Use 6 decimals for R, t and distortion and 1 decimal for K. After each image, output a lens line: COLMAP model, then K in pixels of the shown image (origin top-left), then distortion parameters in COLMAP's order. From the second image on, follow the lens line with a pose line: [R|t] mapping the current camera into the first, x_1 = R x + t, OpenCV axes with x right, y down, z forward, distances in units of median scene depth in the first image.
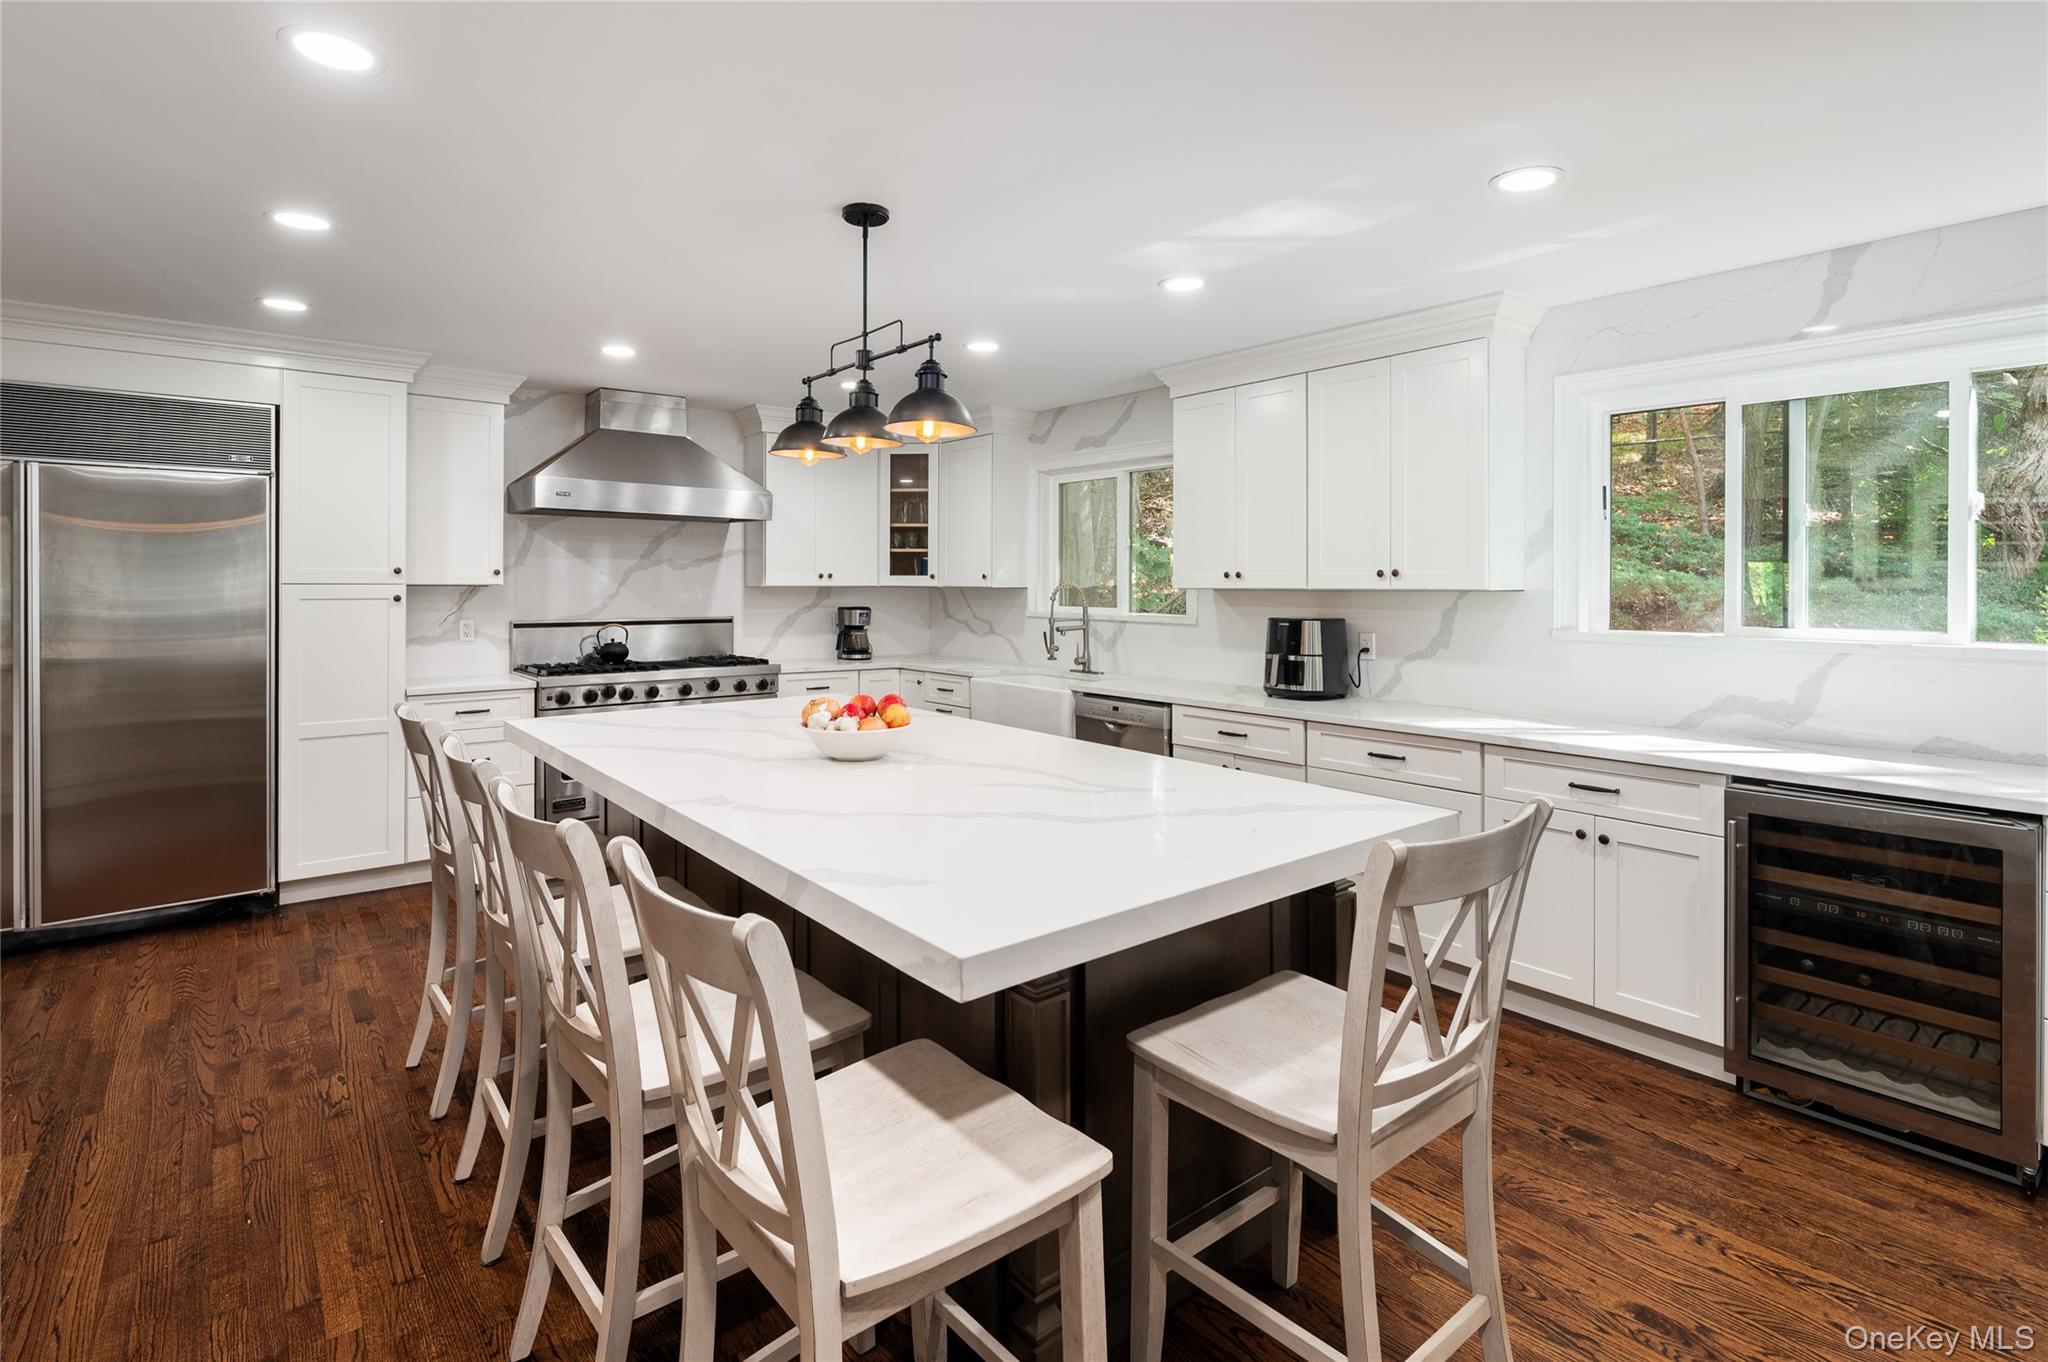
lens RADIAL K [[1002.4, 0, 1027.9], [0, 1002.4, 666.0], [0, 0, 1]] dist [0.002155, -0.001847]
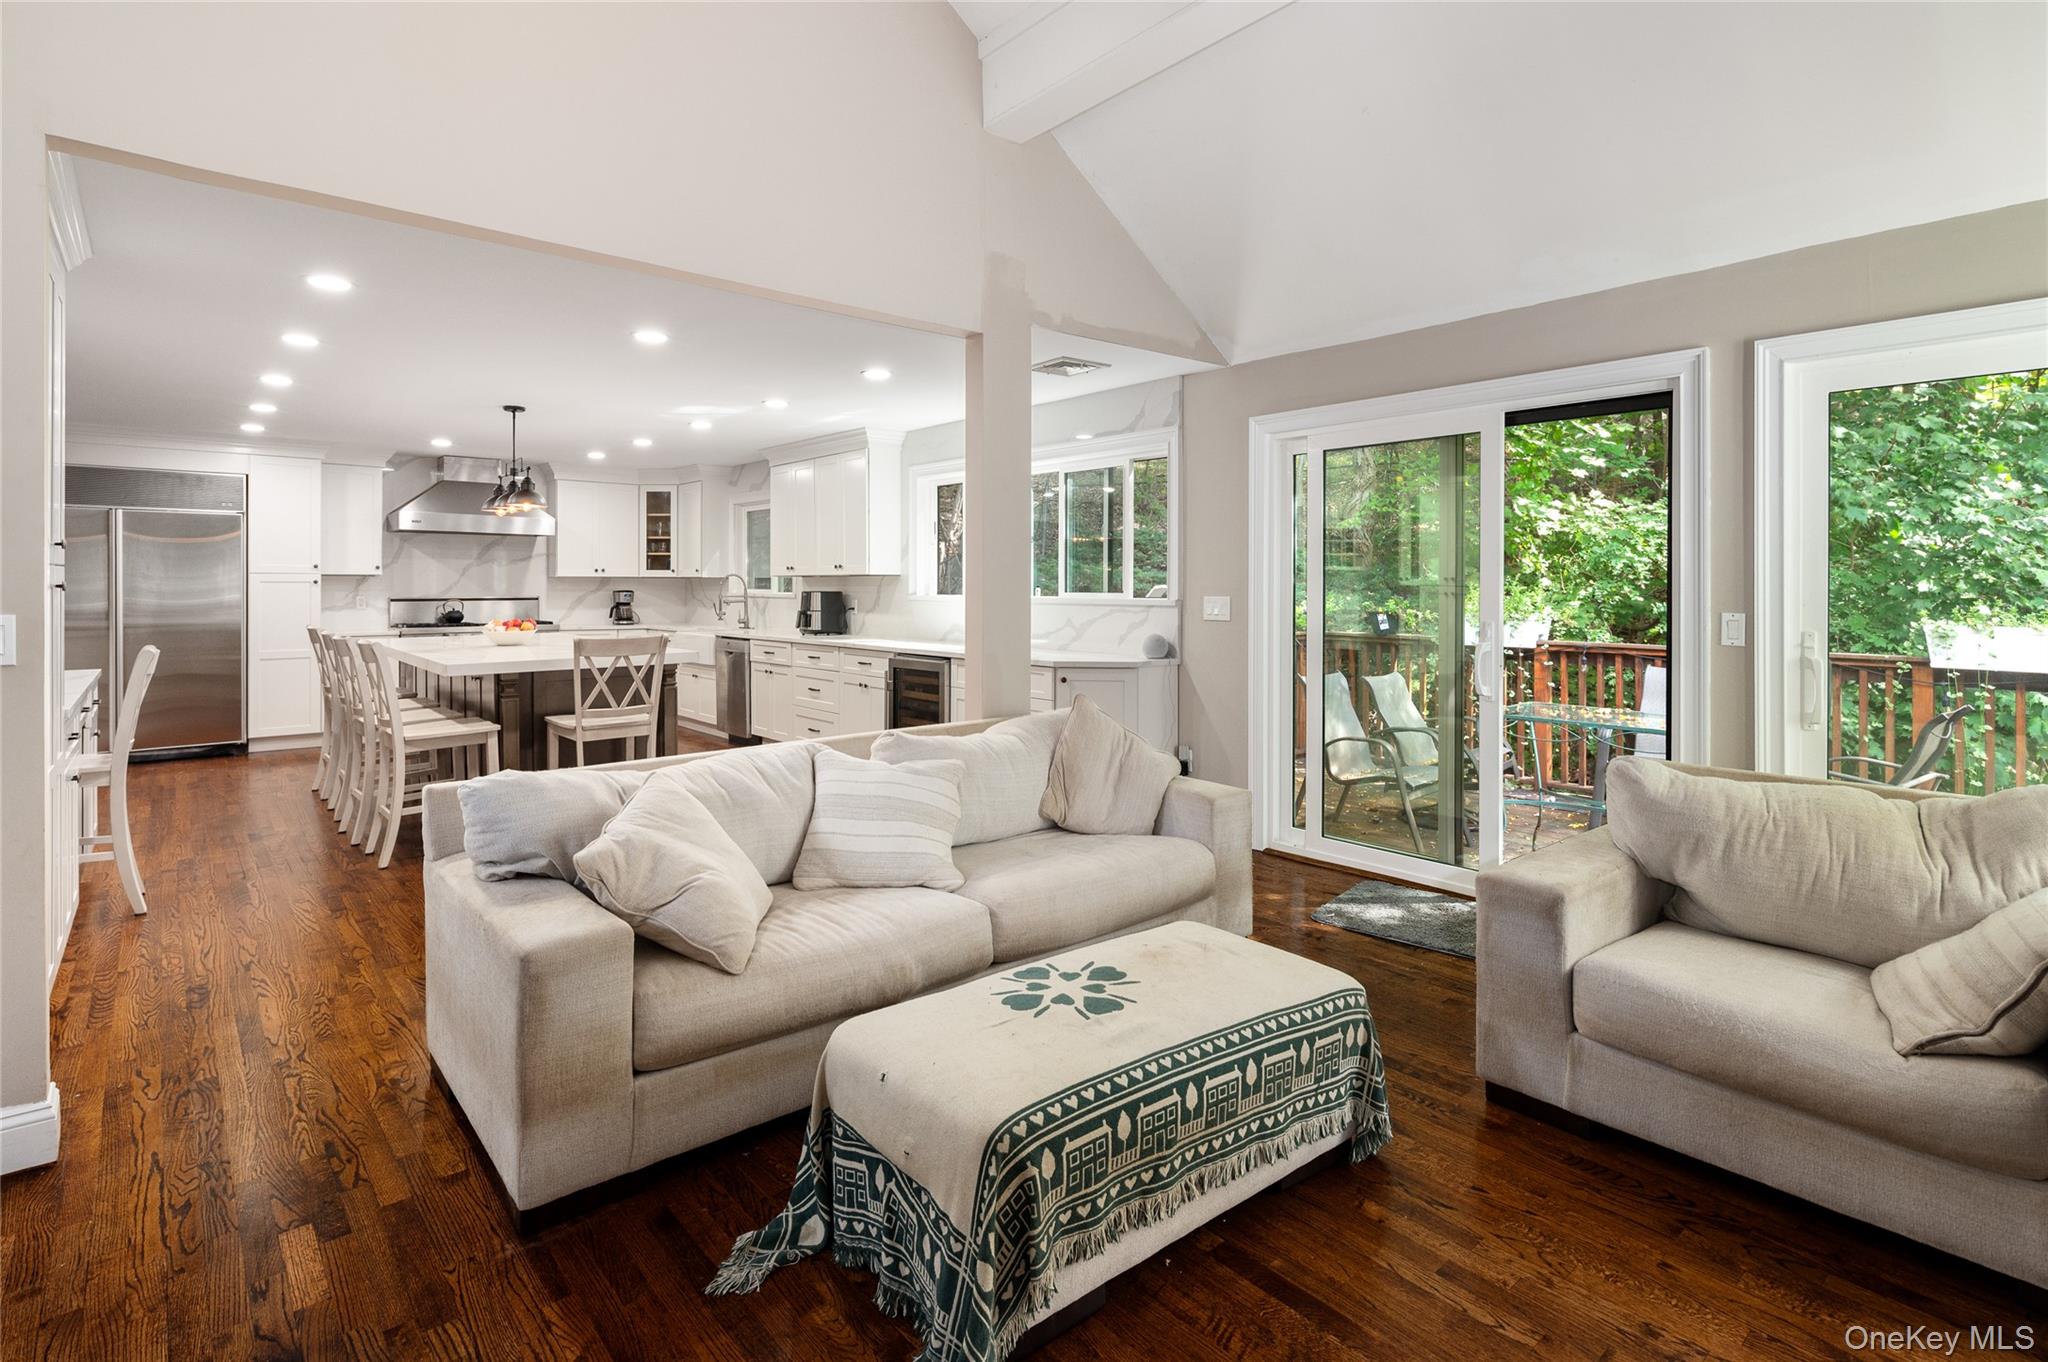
lens RADIAL K [[1002.4, 0, 1010.7], [0, 1002.4, 663.9], [0, 0, 1]] dist [0.002155, -0.001847]
pose [[0.999723, -0.003015, 0.023362, 0.474448], [0.003102, 0.999988, -0.003714, 0.075190], [-0.023351, 0.003785, 0.999720, -0.680481]]
